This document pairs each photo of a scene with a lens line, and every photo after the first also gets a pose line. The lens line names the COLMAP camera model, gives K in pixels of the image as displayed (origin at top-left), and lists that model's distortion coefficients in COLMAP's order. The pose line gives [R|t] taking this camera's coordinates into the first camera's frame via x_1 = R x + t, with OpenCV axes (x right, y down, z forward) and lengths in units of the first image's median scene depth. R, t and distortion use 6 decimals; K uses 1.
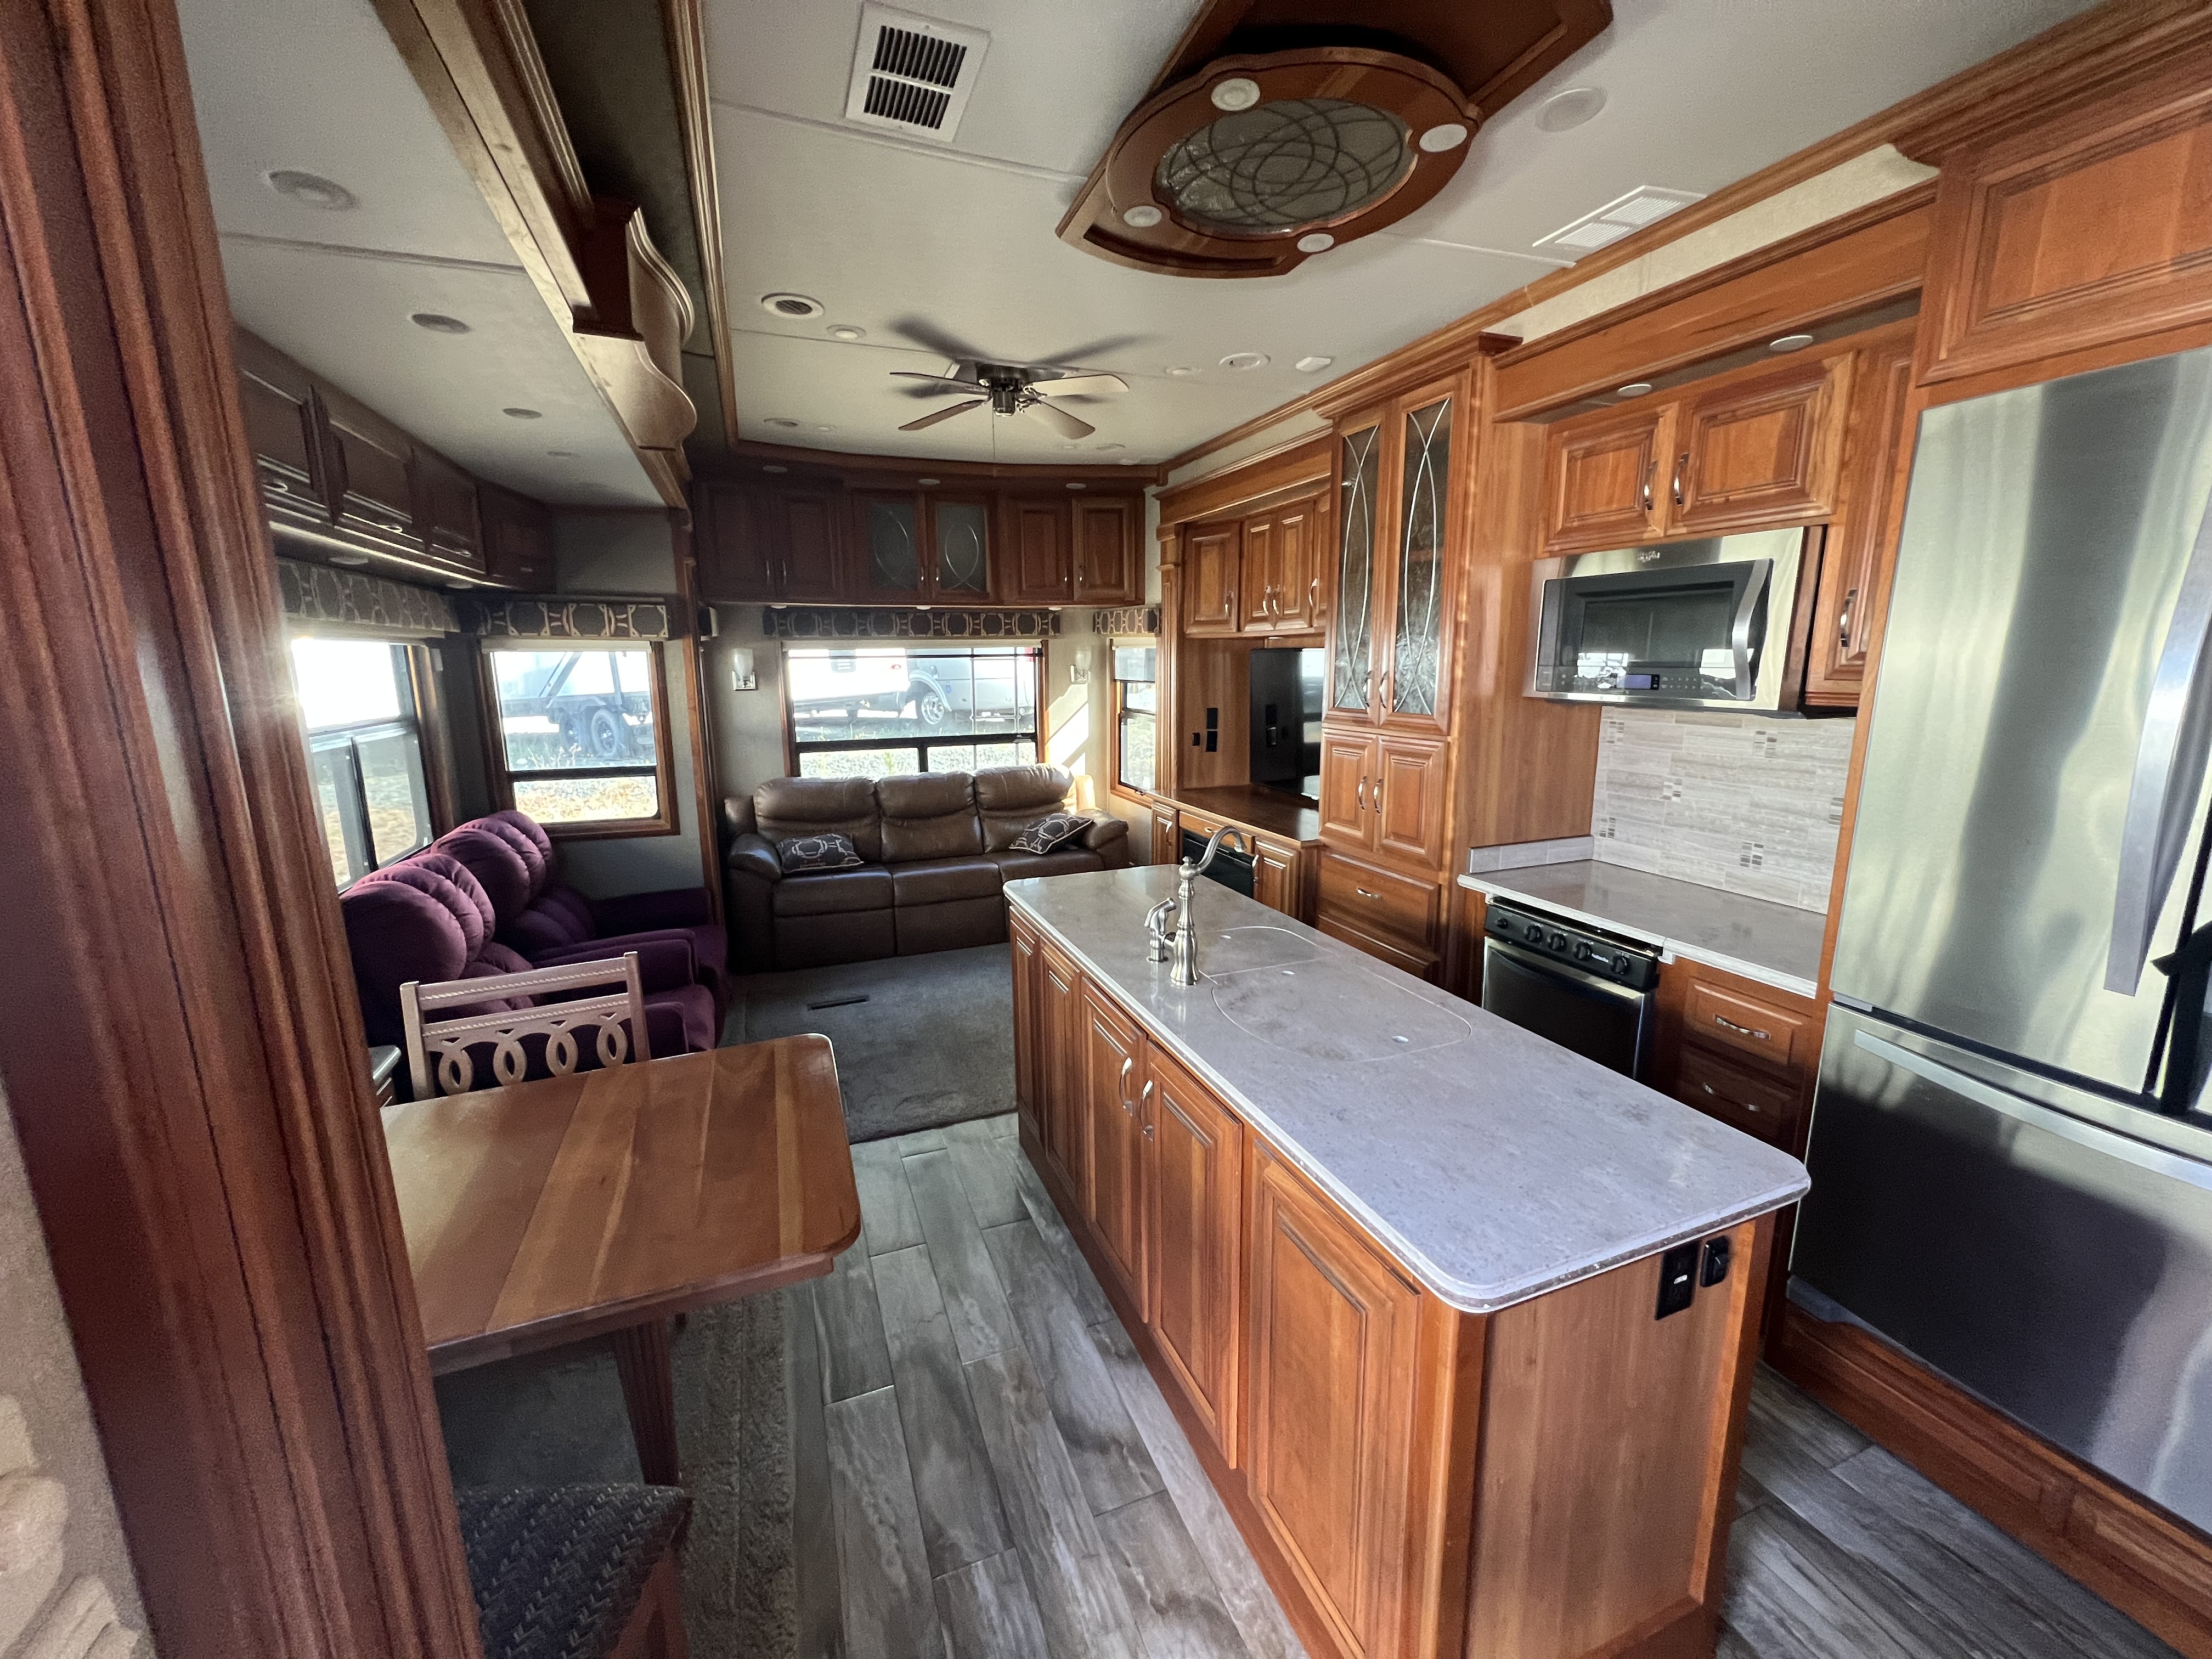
lens RADIAL K [[885.1, 0, 1108.7], [0, 885.1, 826.9], [0, 0, 1]] dist [-0.002125, 0.000739]
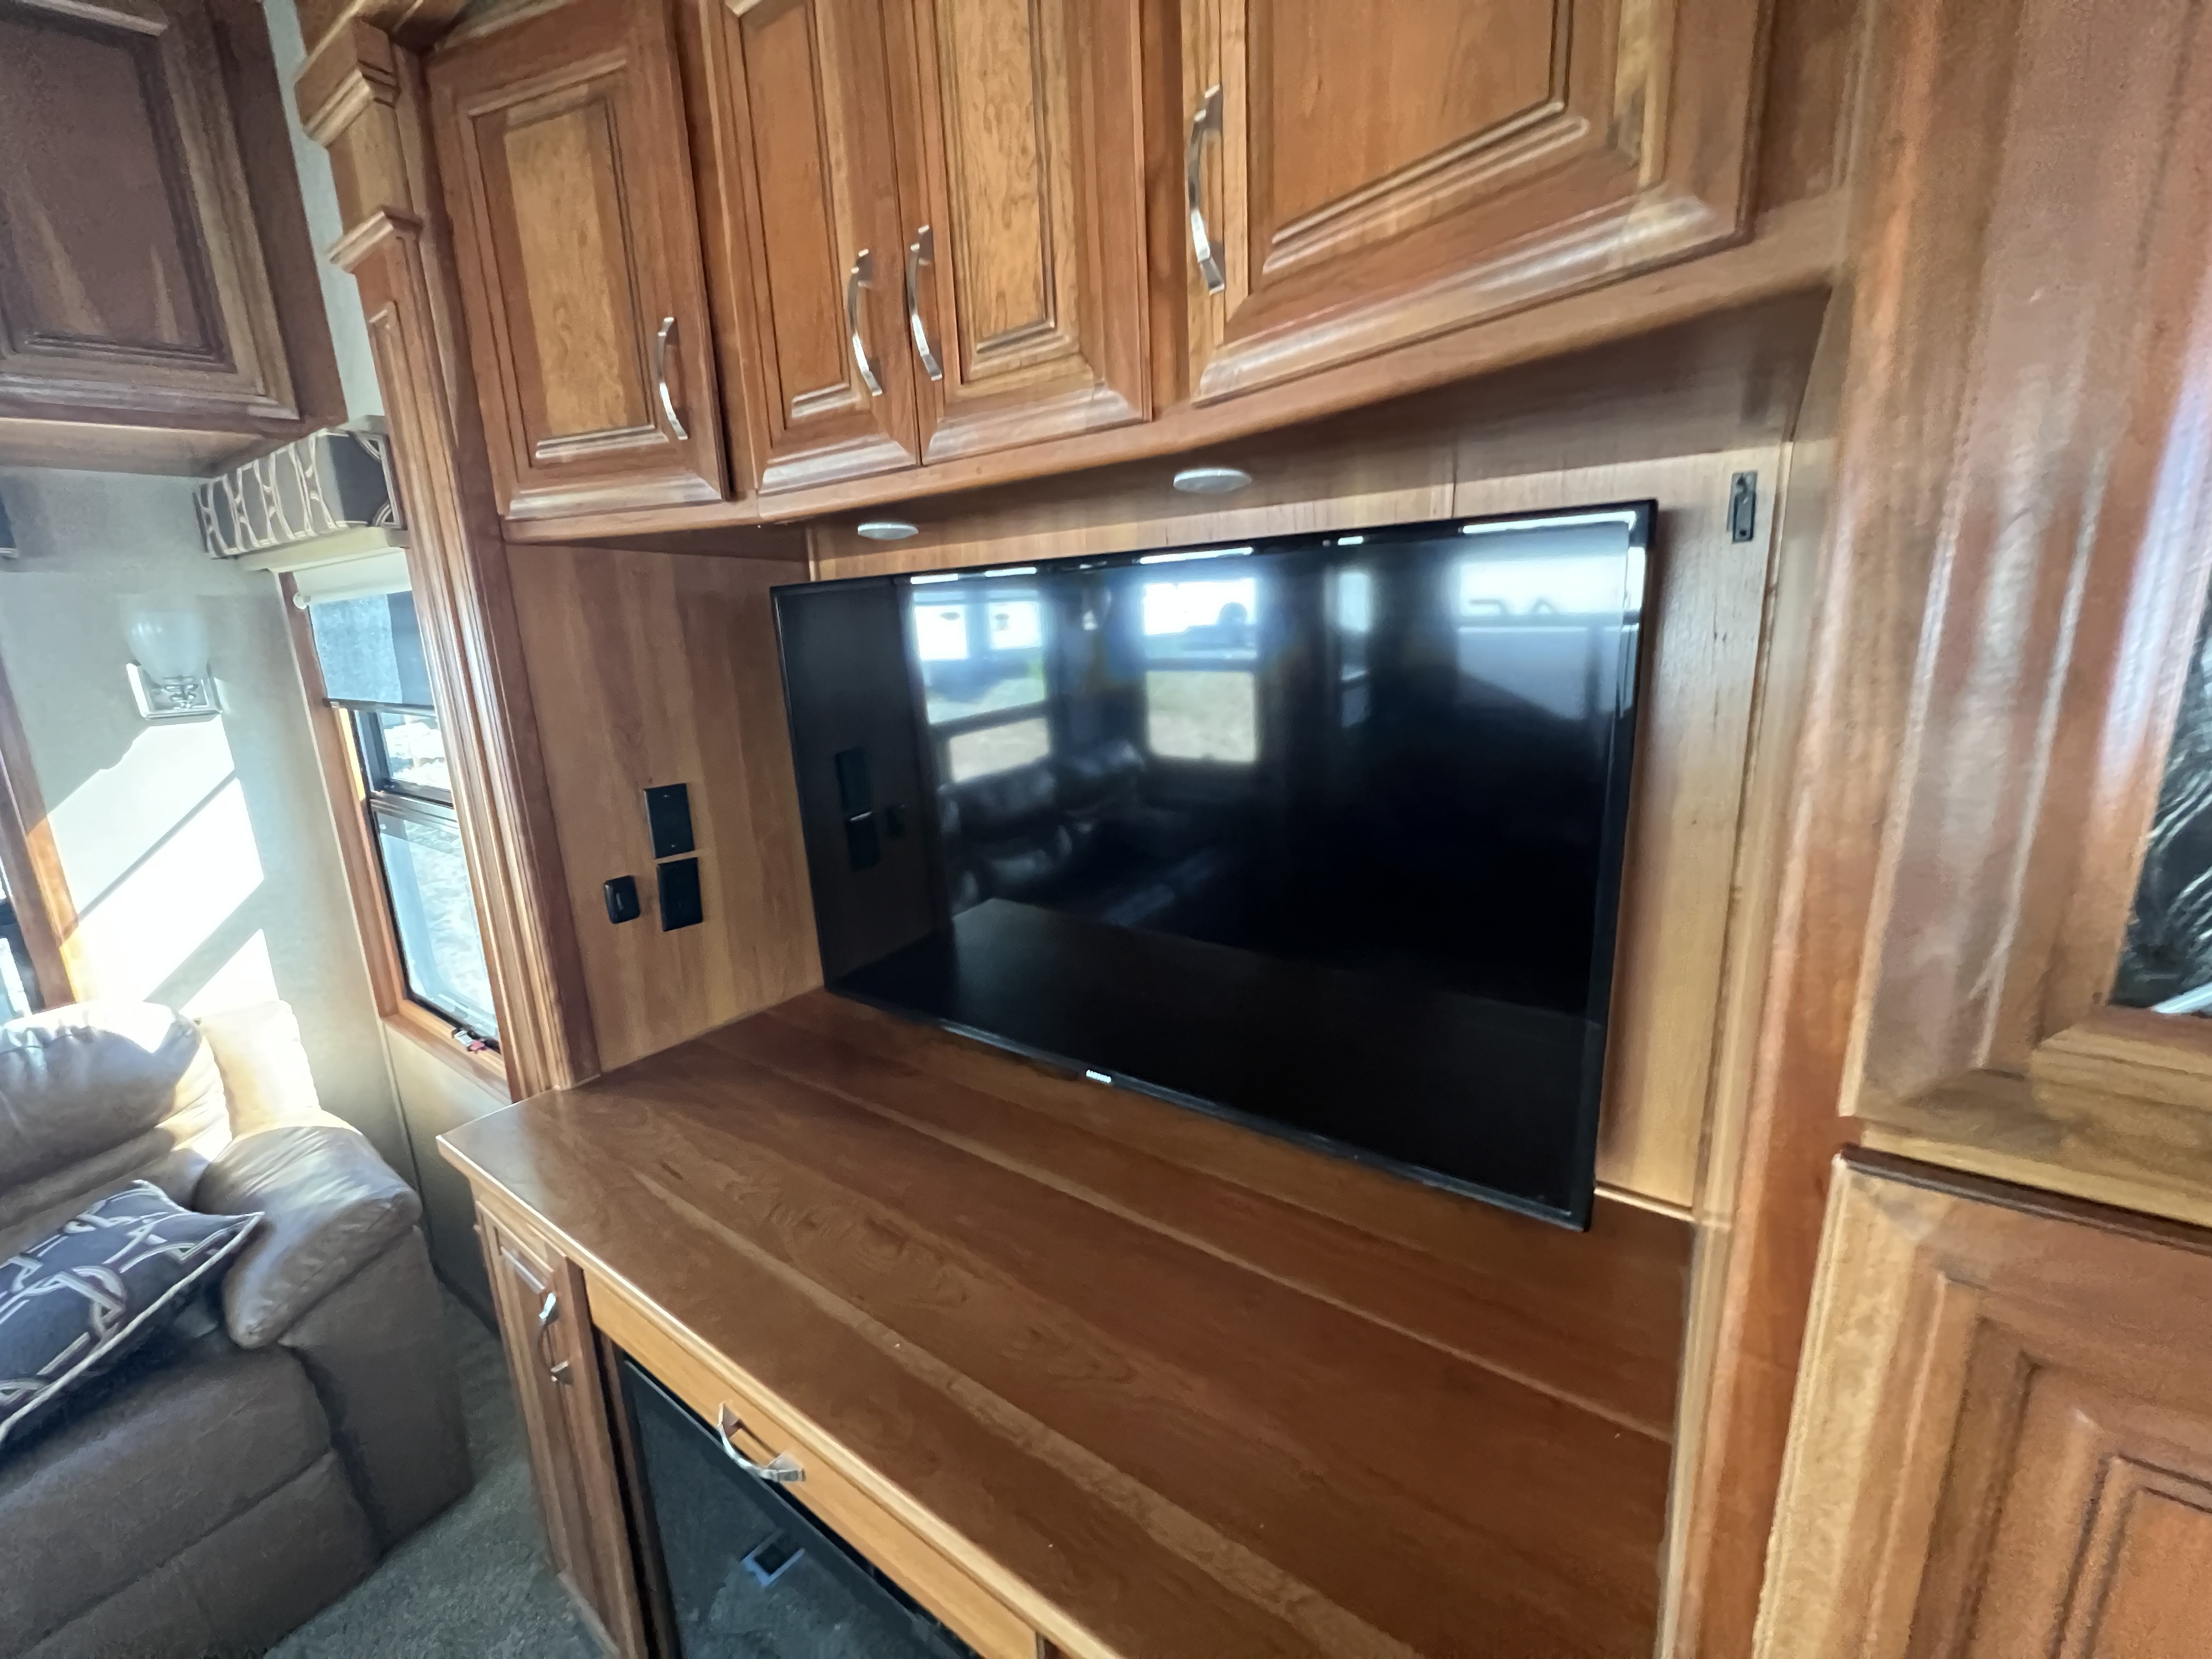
lens RADIAL K [[885.1, 0, 1101.6], [0, 885.1, 833.8], [0, 0, 1]] dist [-0.002125, 0.000739]
pose [[0.841290, -0.142760, 0.521394, 0.084832], [0.128939, 0.989654, 0.062924, -0.121242], [-0.524983, 0.014291, 0.850993, 0.686421]]
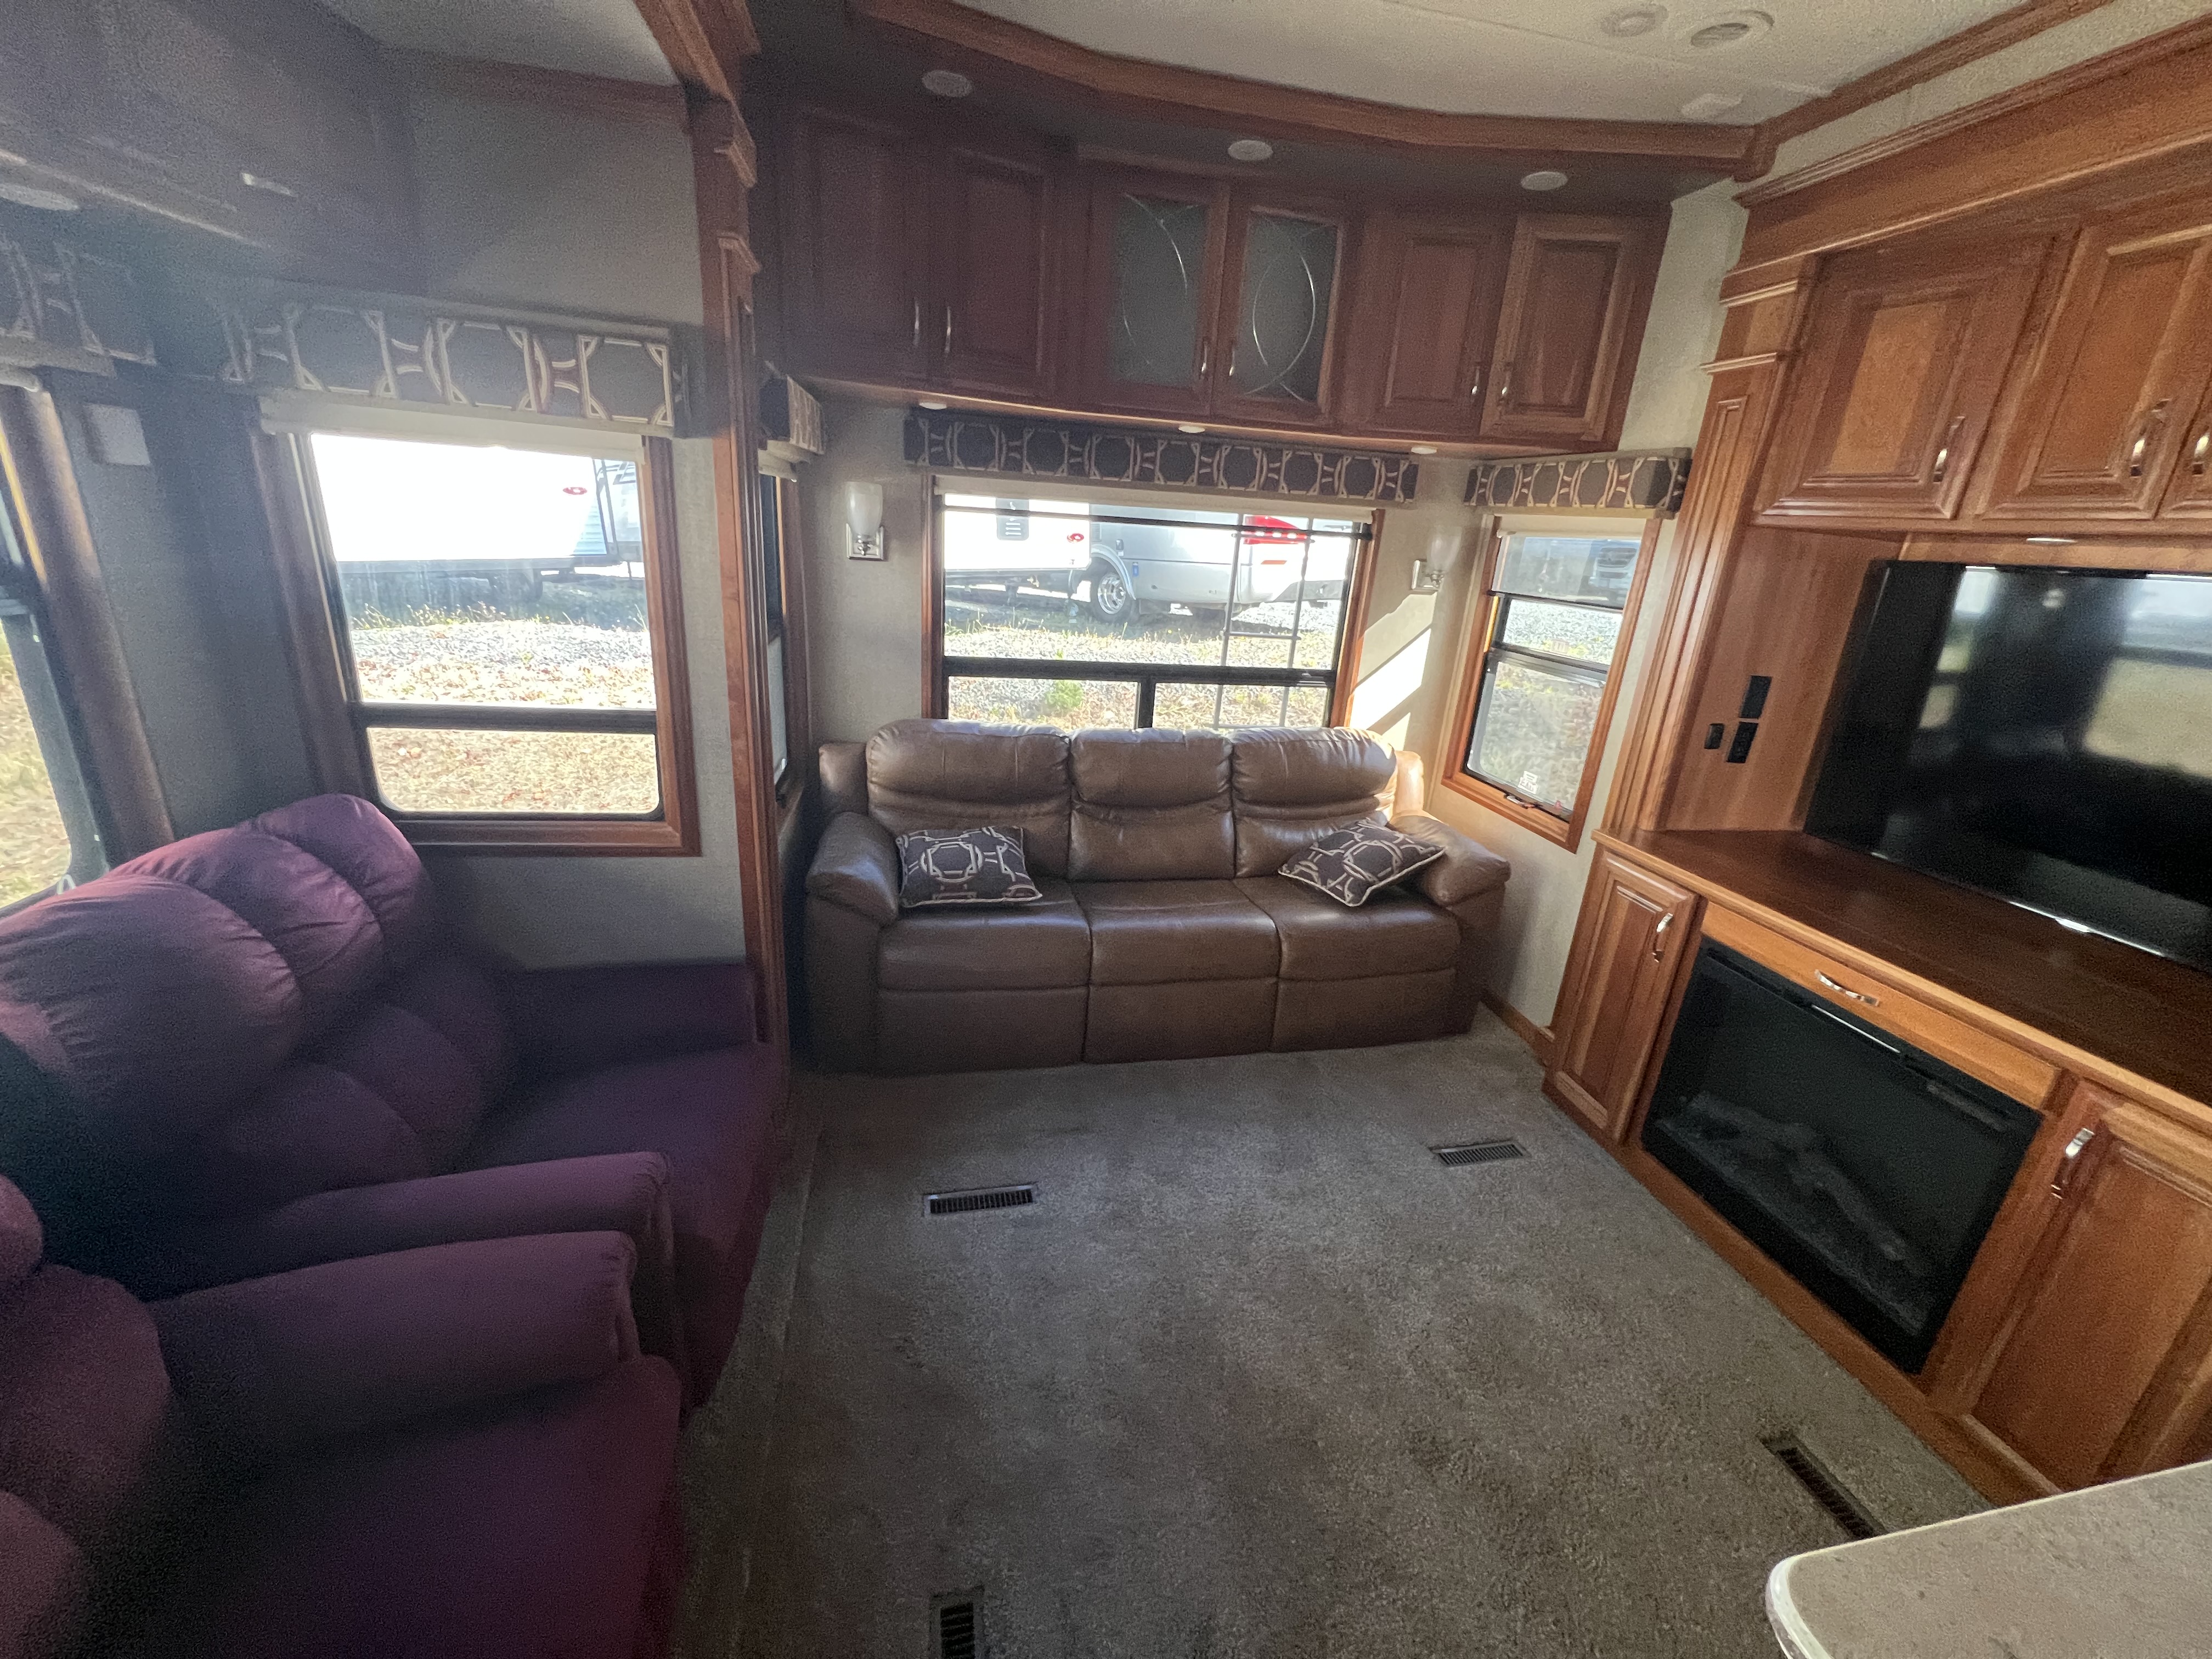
lens RADIAL K [[885.1, 0, 1107.4], [0, 885.1, 828.3], [0, 0, 1]] dist [-0.002125, 0.000739]
pose [[0.982506, 0.124421, -0.138571, -0.164861], [-0.105586, 0.985086, 0.135859, -0.081595], [0.153408, -0.118851, 0.980990, 0.465133]]
